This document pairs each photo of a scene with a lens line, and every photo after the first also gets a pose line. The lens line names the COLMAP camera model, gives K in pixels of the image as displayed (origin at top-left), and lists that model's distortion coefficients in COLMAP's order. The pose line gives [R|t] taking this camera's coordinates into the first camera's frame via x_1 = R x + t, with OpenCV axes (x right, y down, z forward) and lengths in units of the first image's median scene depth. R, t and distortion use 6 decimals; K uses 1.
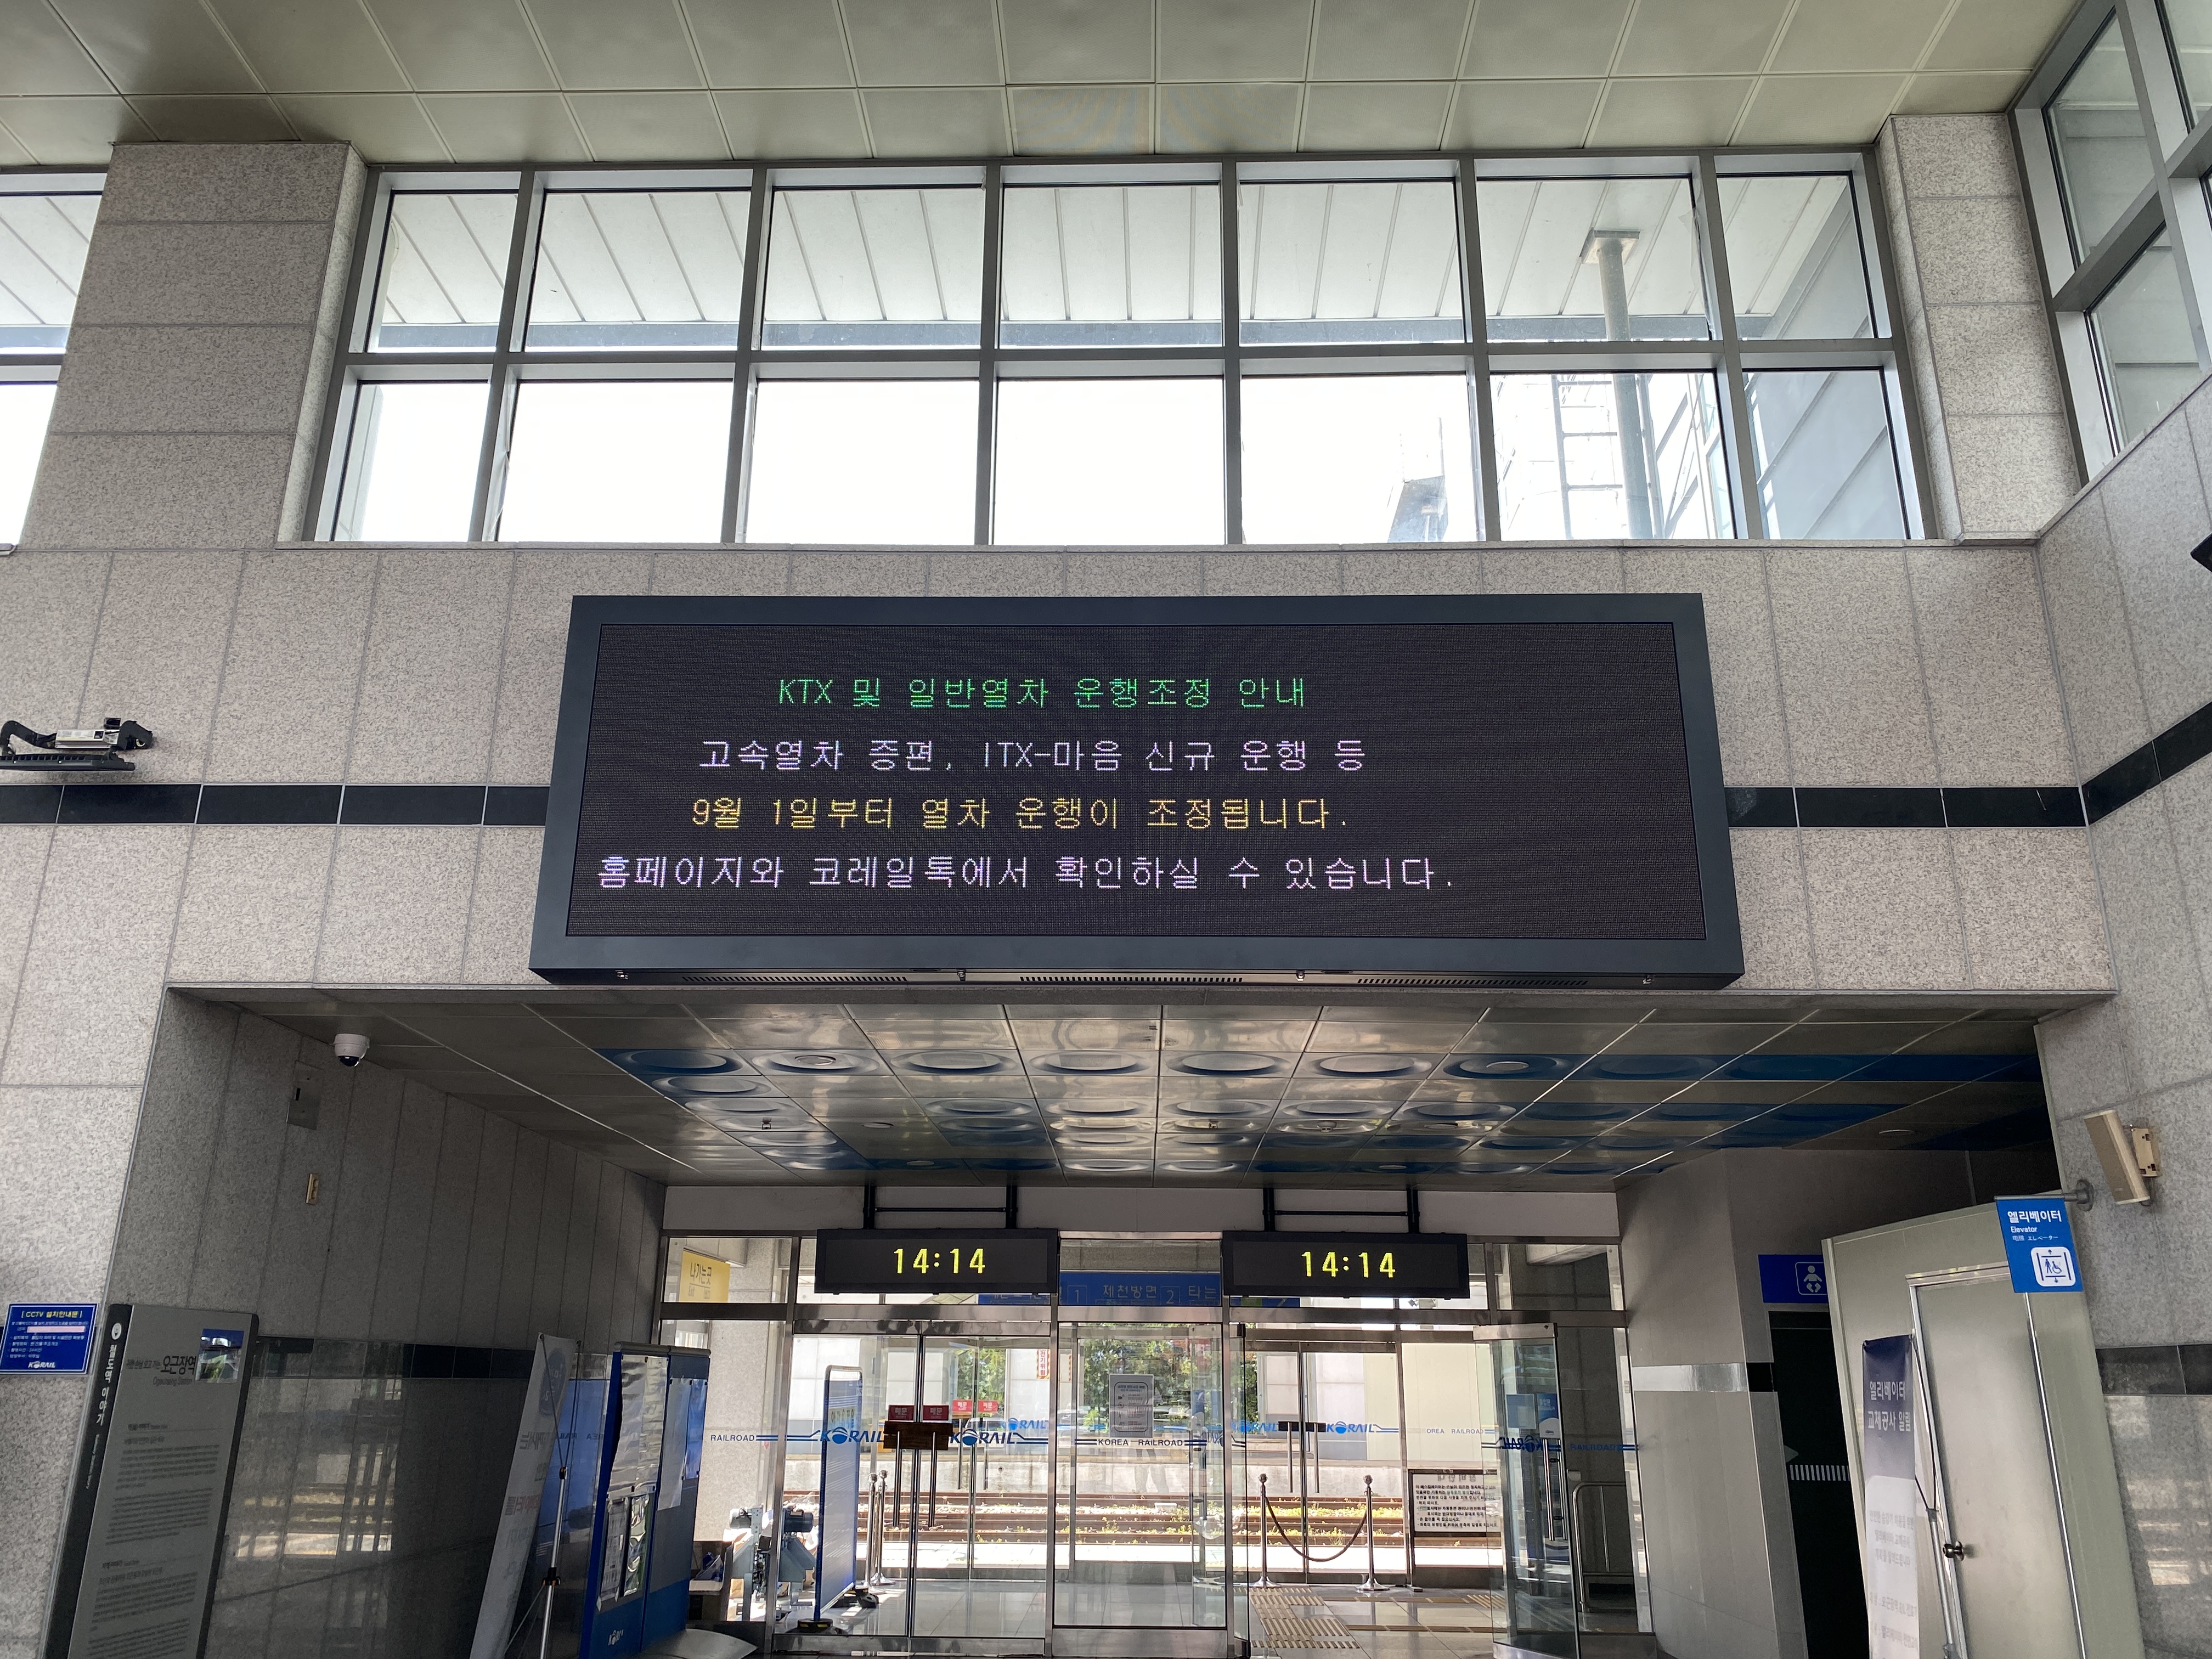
lens RADIAL K [[1690.4, 0, 1109.2], [0, 1690.4, 820.3], [0, 0, 1]] dist [0.045104, -0.044217]
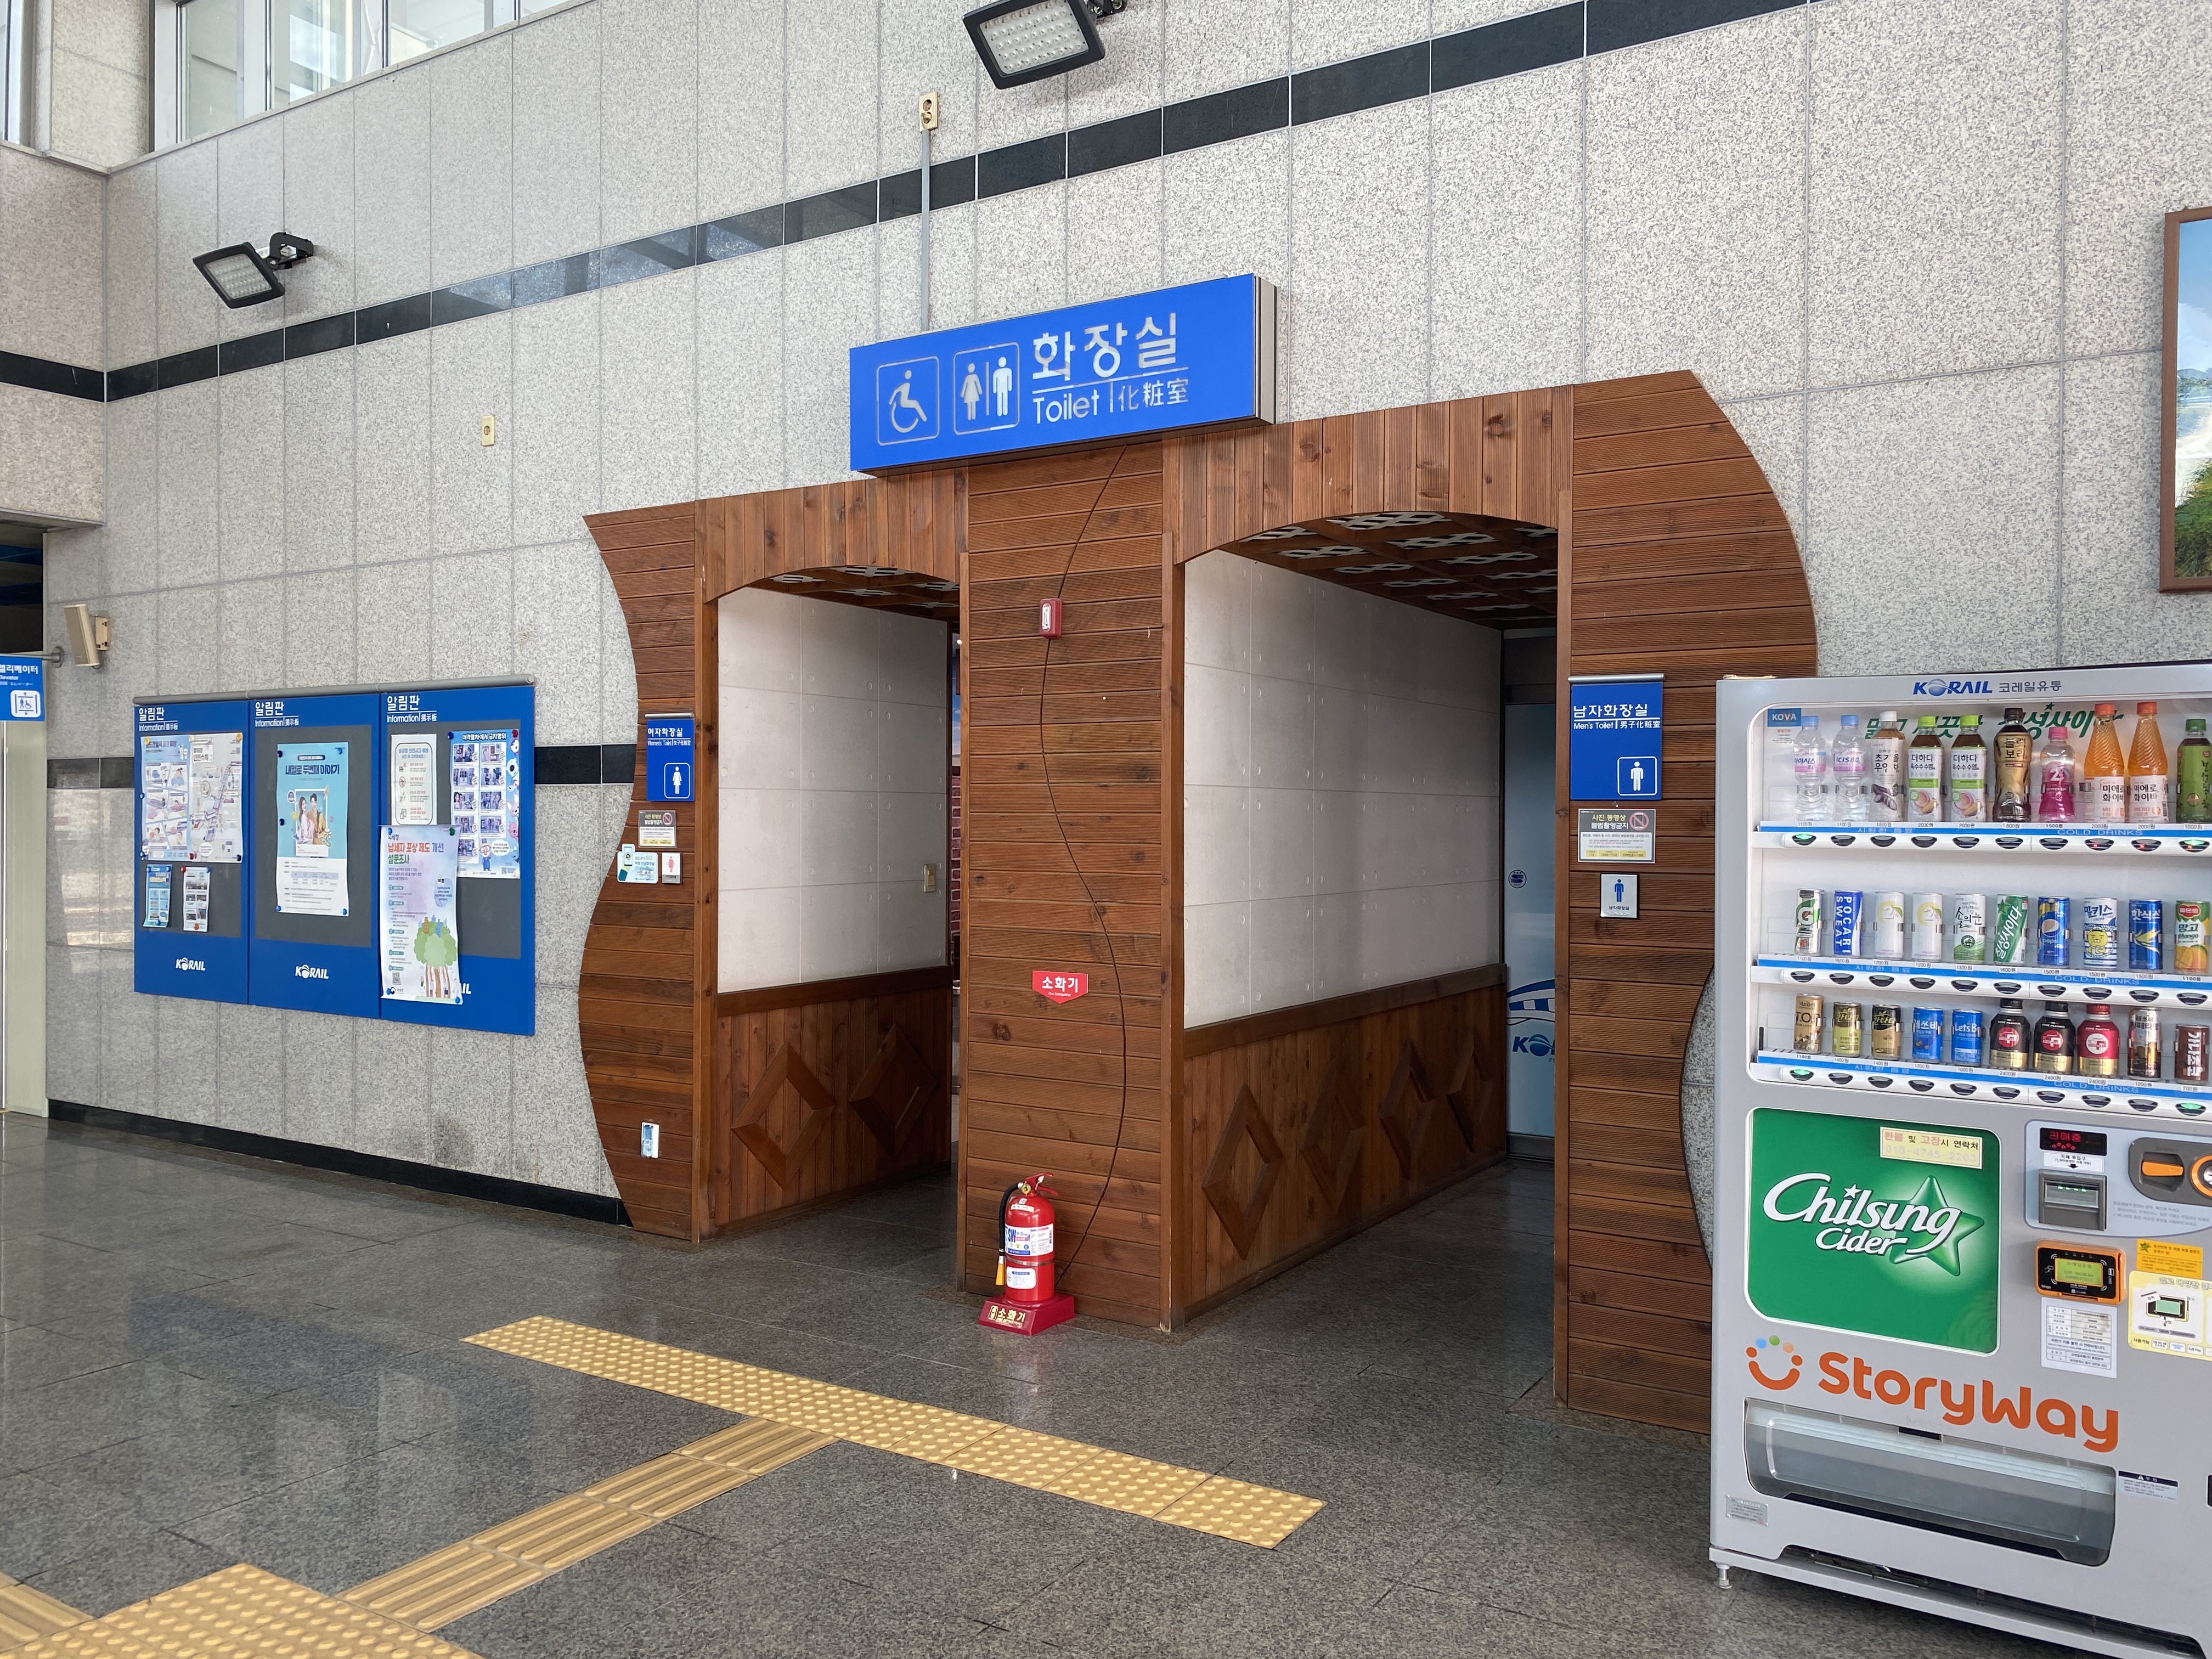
lens RADIAL K [[1690.4, 0, 1130.3], [0, 1690.4, 821.7], [0, 0, 1]] dist [0.045104, -0.044217]
pose [[0.510235, -0.005725, 0.860016, -0.177155], [-0.275918, 0.946029, 0.169995, -0.123324], [-0.814573, -0.324031, 0.481117, -0.406217]]
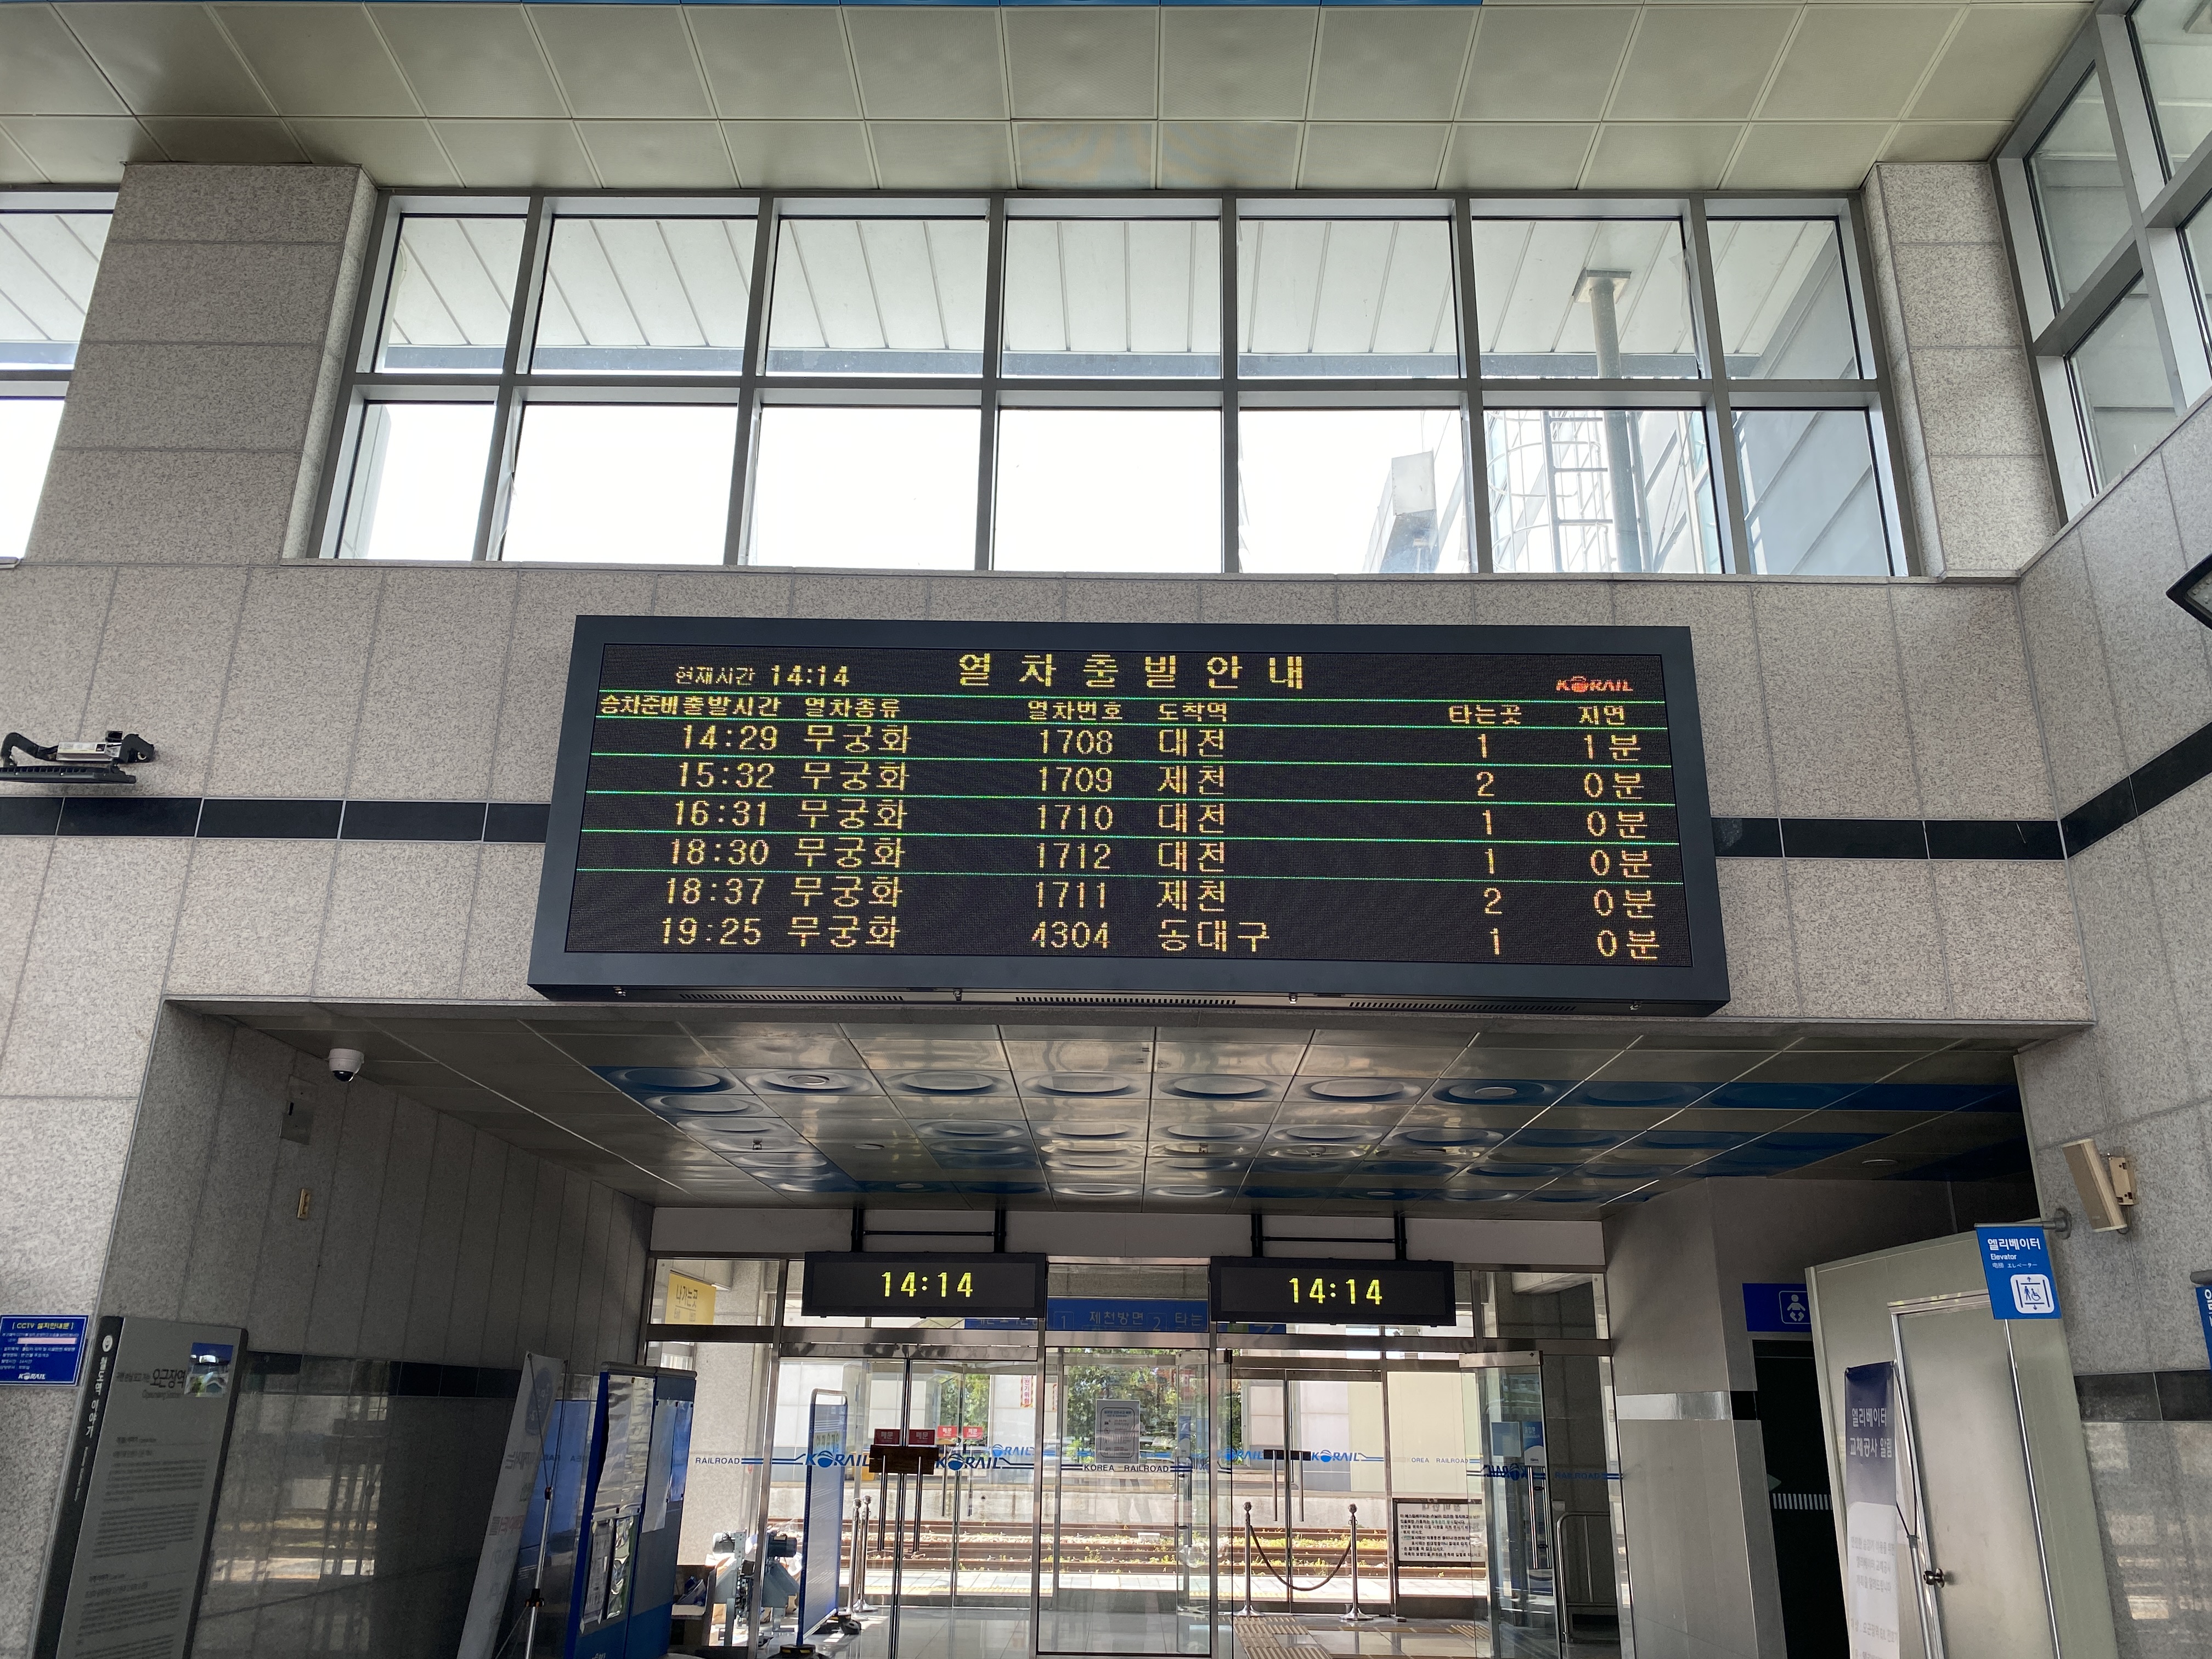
lens RADIAL K [[1690.4, 0, 1116.7], [0, 1690.4, 820.6], [0, 0, 1]] dist [0.045104, -0.044217]
pose [[0.999883, 0.010902, 0.010694, -0.003702], [-0.010727, 0.999810, -0.016285, 0.002614], [-0.010869, 0.016169, 0.999810, -0.010065]]
